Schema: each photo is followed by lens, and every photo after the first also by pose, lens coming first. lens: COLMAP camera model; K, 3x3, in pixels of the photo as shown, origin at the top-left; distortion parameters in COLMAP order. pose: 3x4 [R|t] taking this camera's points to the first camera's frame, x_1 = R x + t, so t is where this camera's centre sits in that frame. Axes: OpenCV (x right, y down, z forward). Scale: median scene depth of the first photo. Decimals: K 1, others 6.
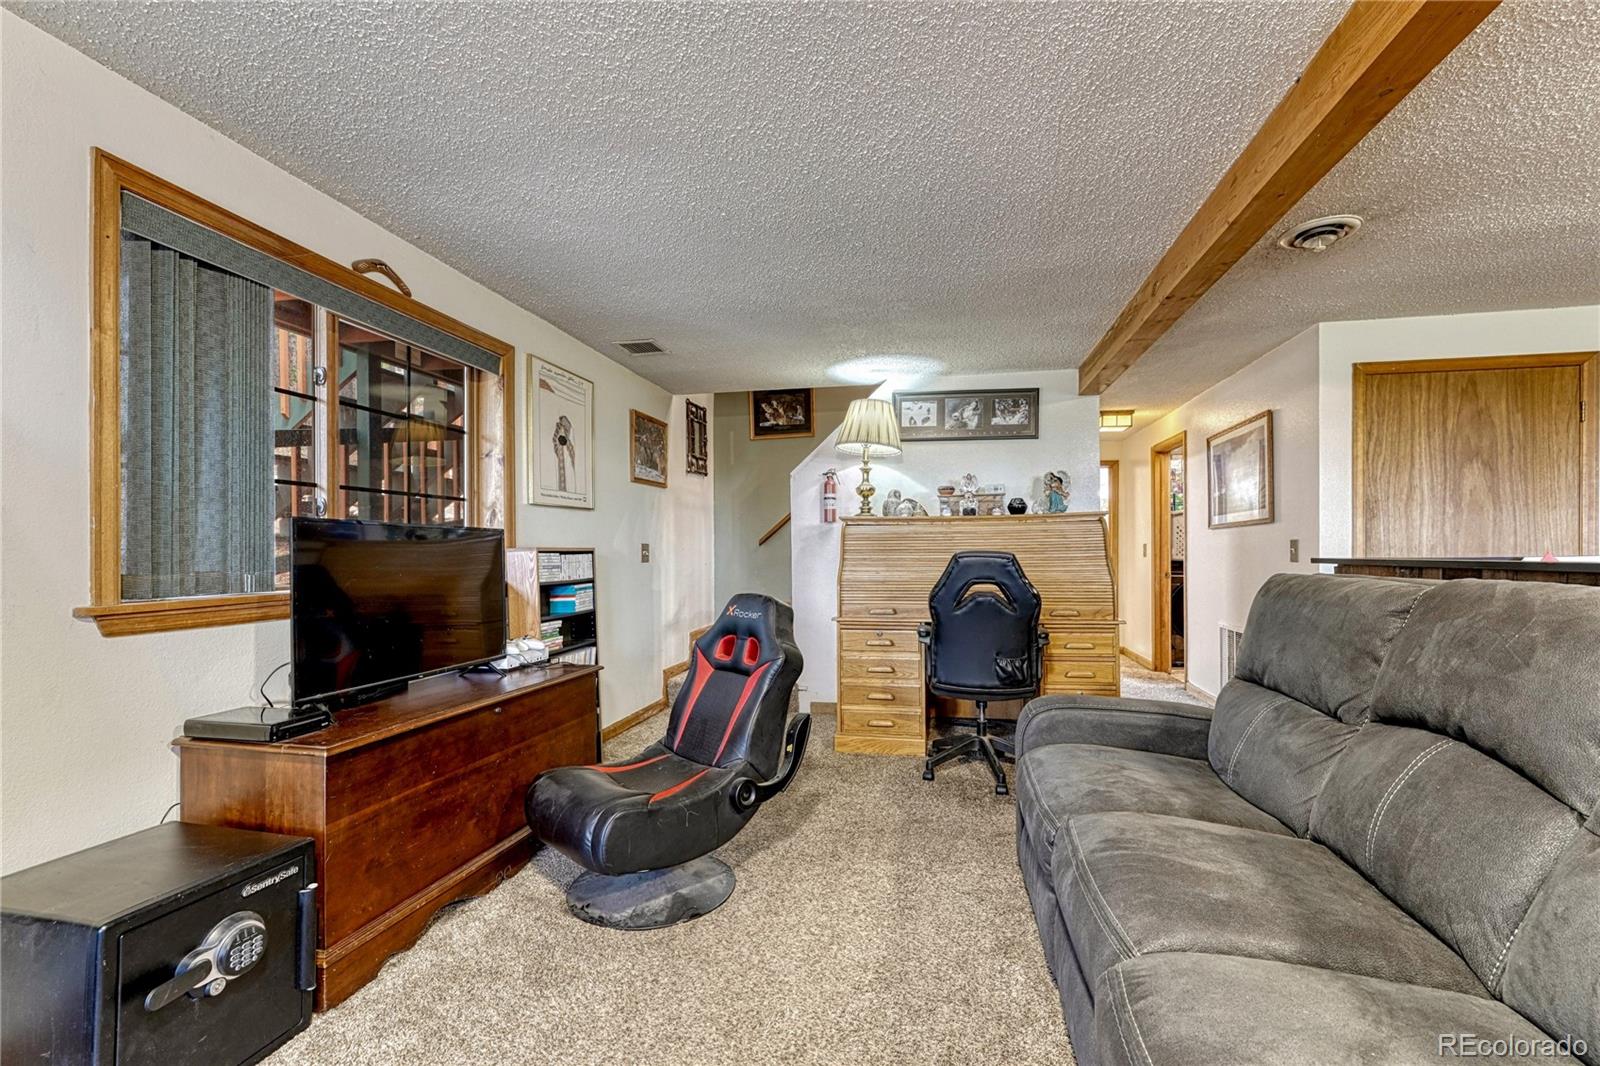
lens RADIAL K [[671.1, 0, 810.2], [0, 671.1, 547.8], [0, 0, 1]] dist [-0.004130, 0.001173]
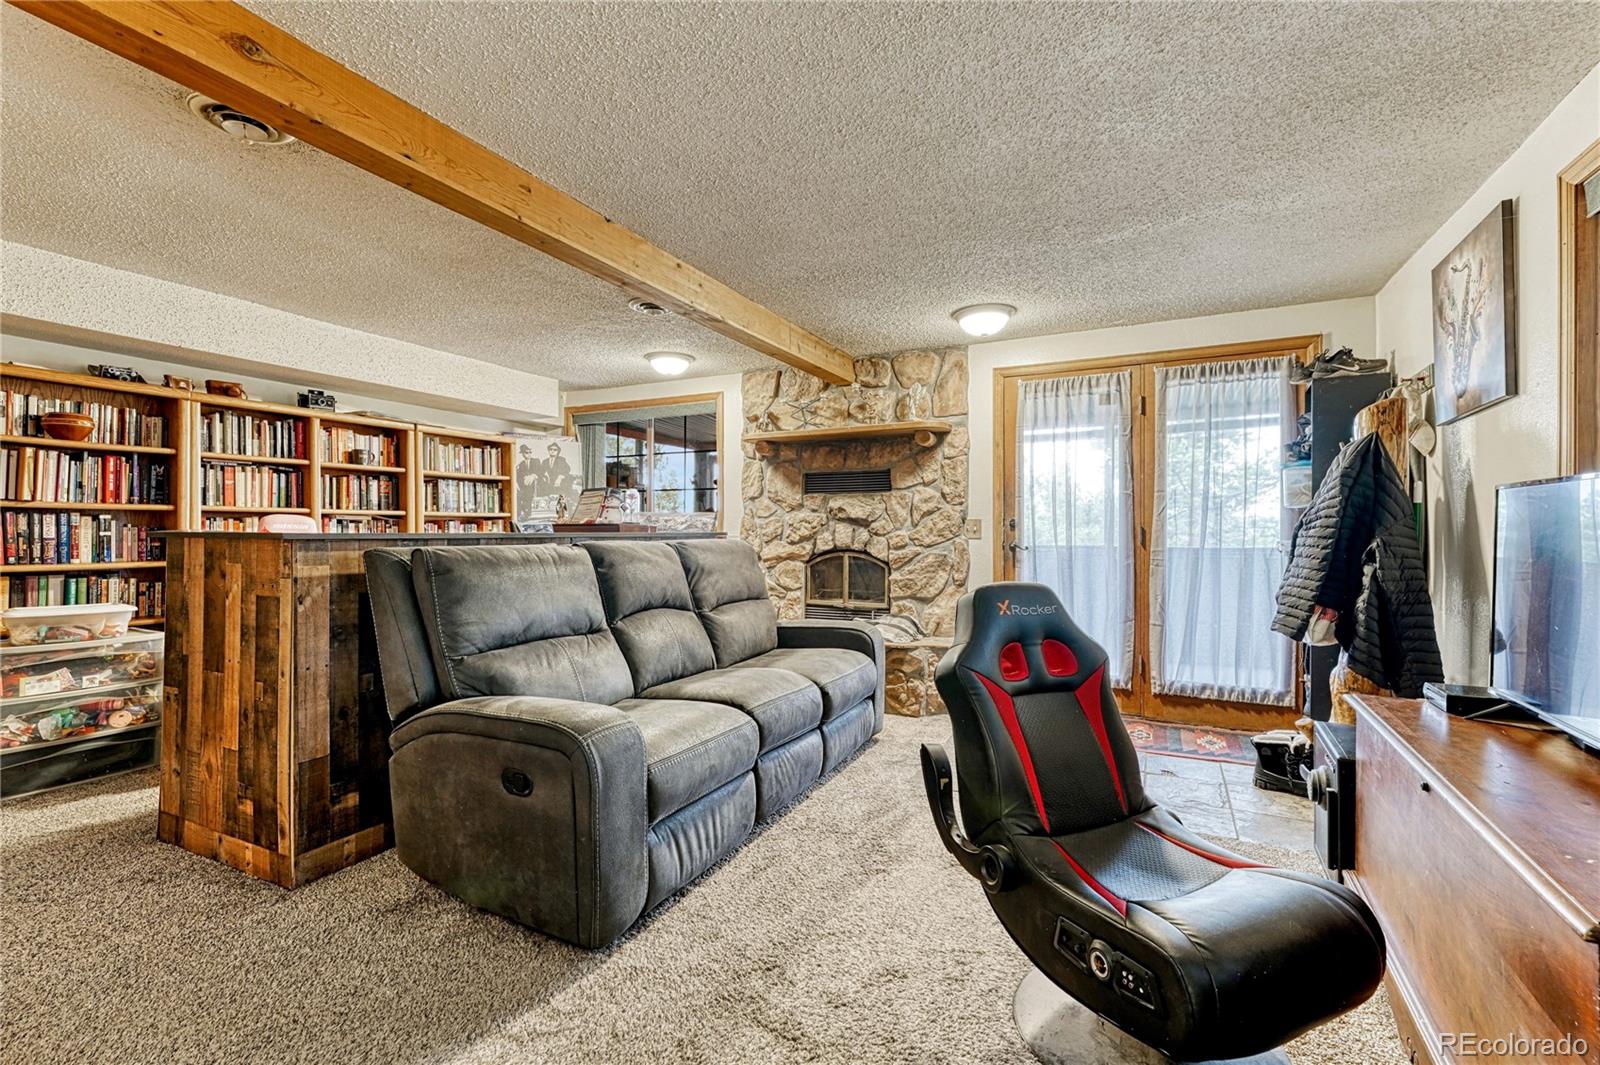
lens RADIAL K [[690.3, 0, 801.3], [0, 690.3, 531.7], [0, 0, 1]] dist [-0.003102, 0.002120]
pose [[-0.965046, 0.000431, 0.262081, -0.060940], [-0.001282, 0.999979, -0.006364, 0.012886], [-0.262078, -0.006477, -0.965025, 1.173521]]
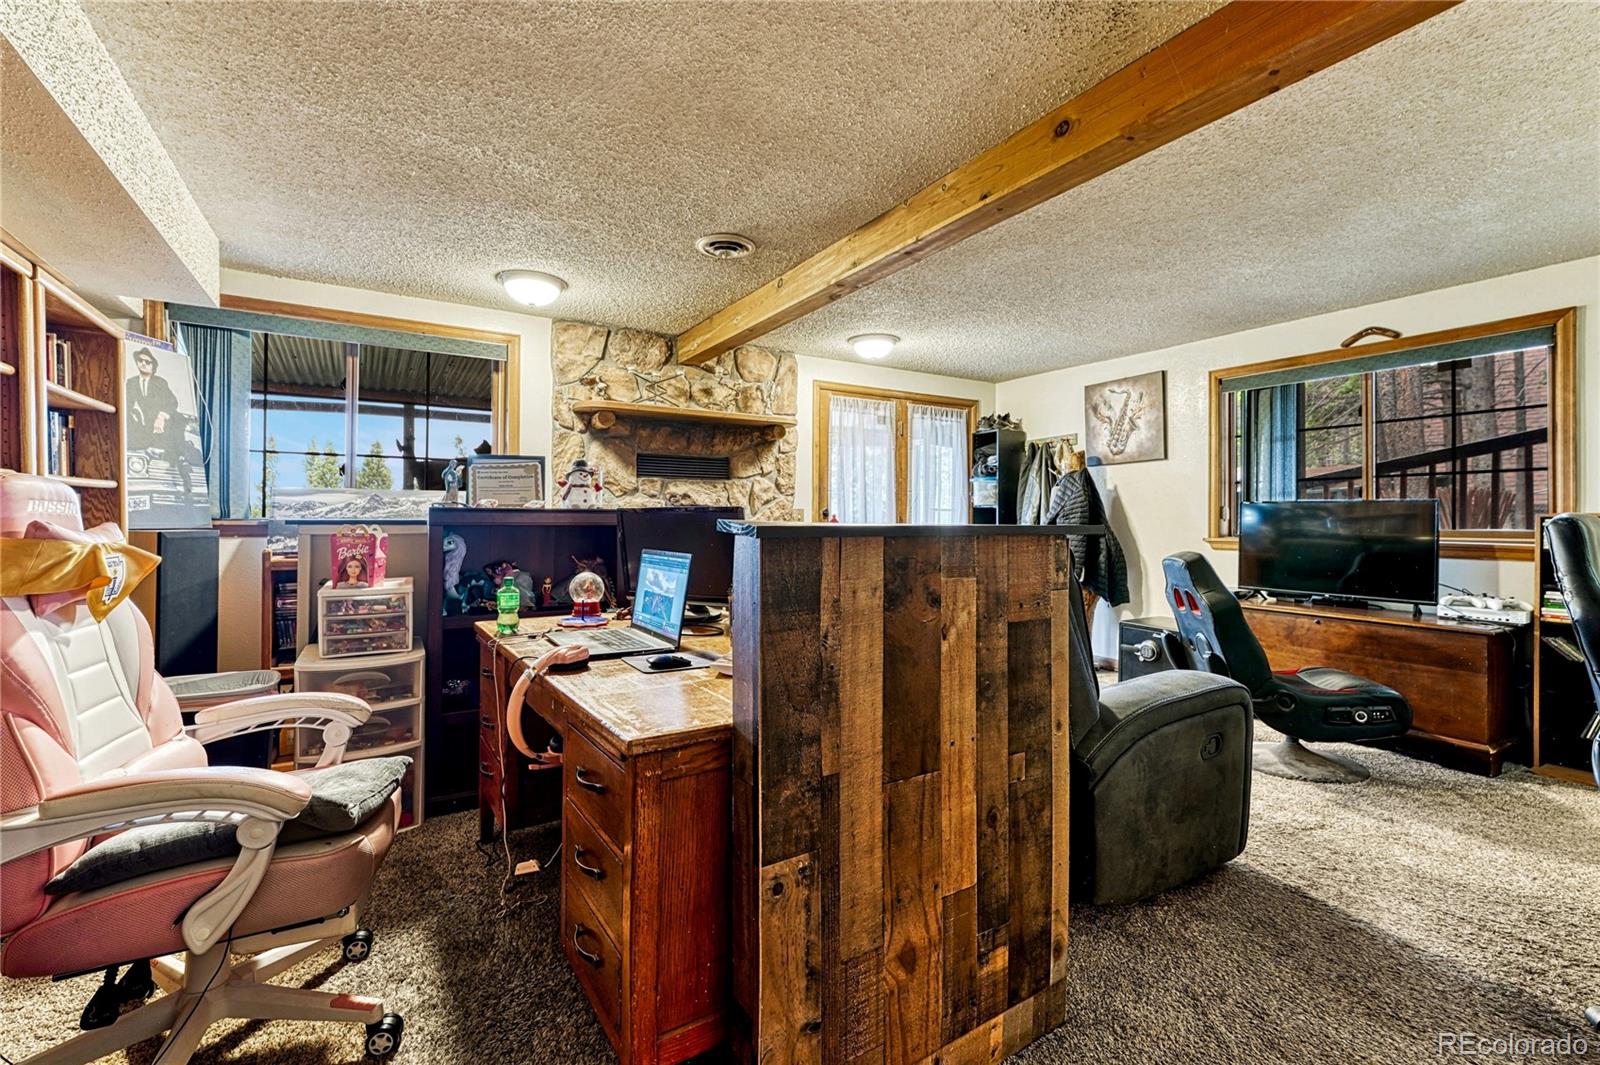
lens RADIAL K [[690.3, 0, 788.8], [0, 690.3, 518.2], [0, 0, 1]] dist [-0.003102, 0.002120]
pose [[-0.730650, -0.000986, -0.682751, 1.006809], [0.002493, 0.999988, -0.004112, 0.007126], [0.682747, -0.004707, -0.730640, 0.891860]]
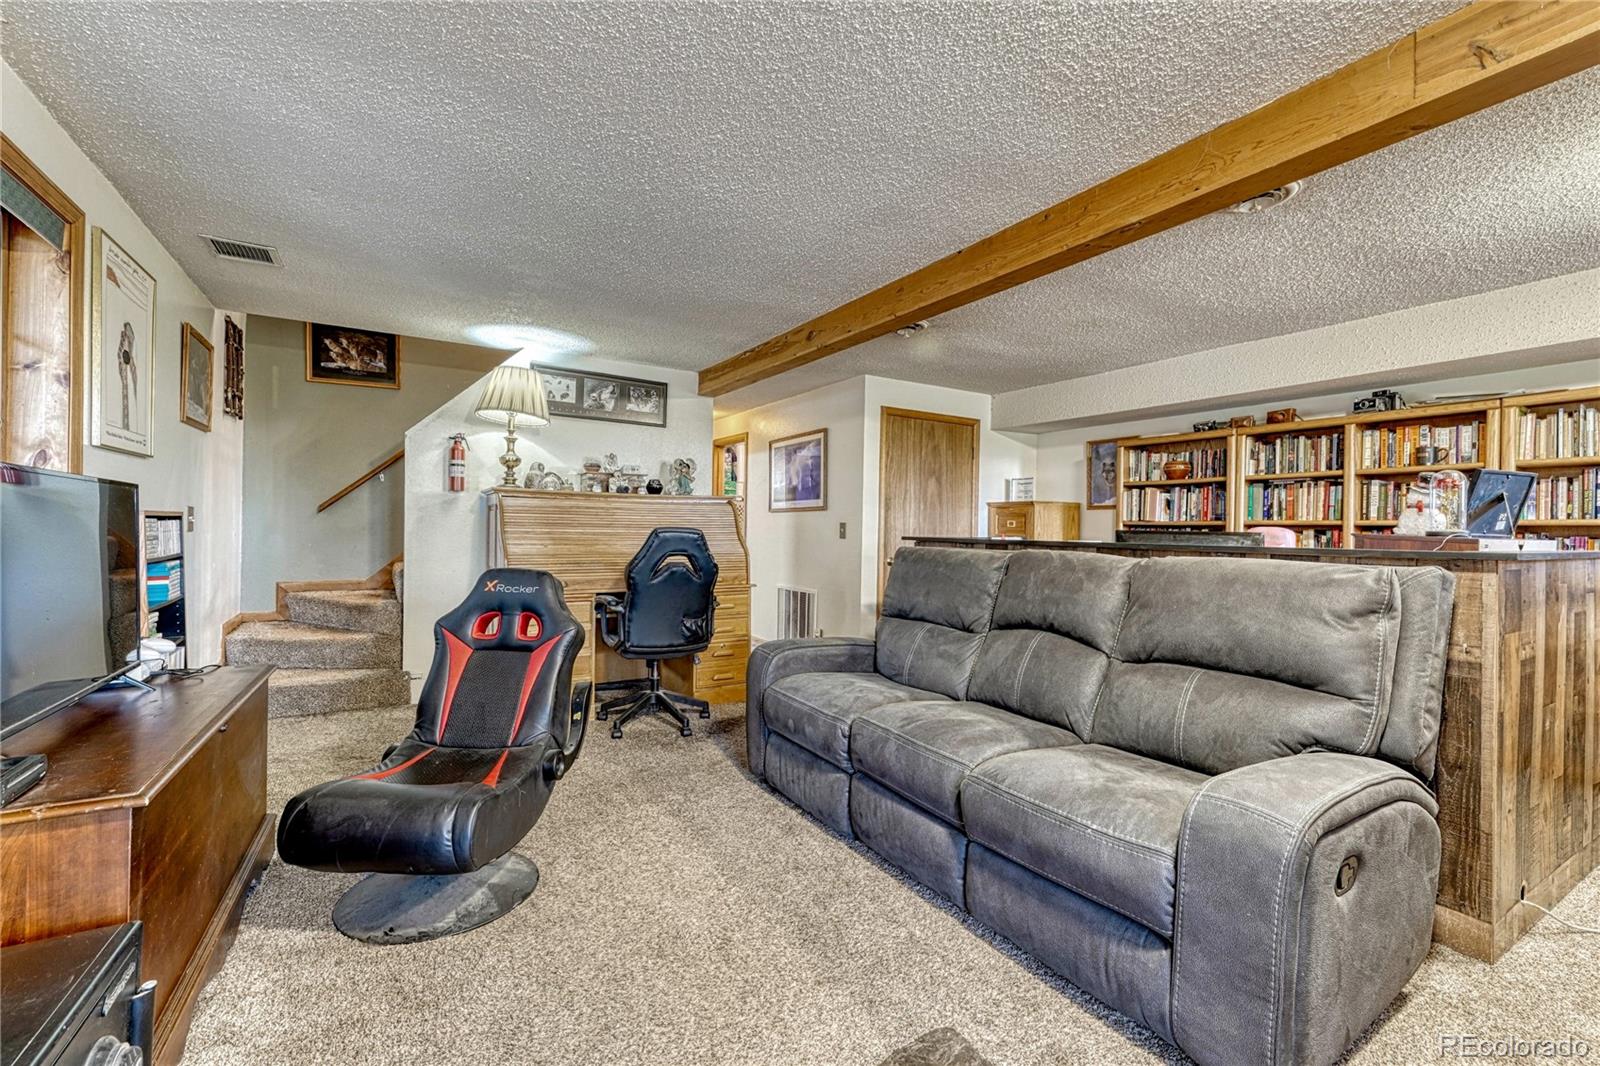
lens RADIAL K [[671.1, 0, 797.9], [0, 671.1, 523.8], [0, 0, 1]] dist [-0.004130, 0.001173]
pose [[0.744463, 0.022614, 0.667280, -0.332394], [-0.025322, 0.999664, -0.005626, 0.000390], [-0.667183, -0.012709, 0.744785, 0.007175]]
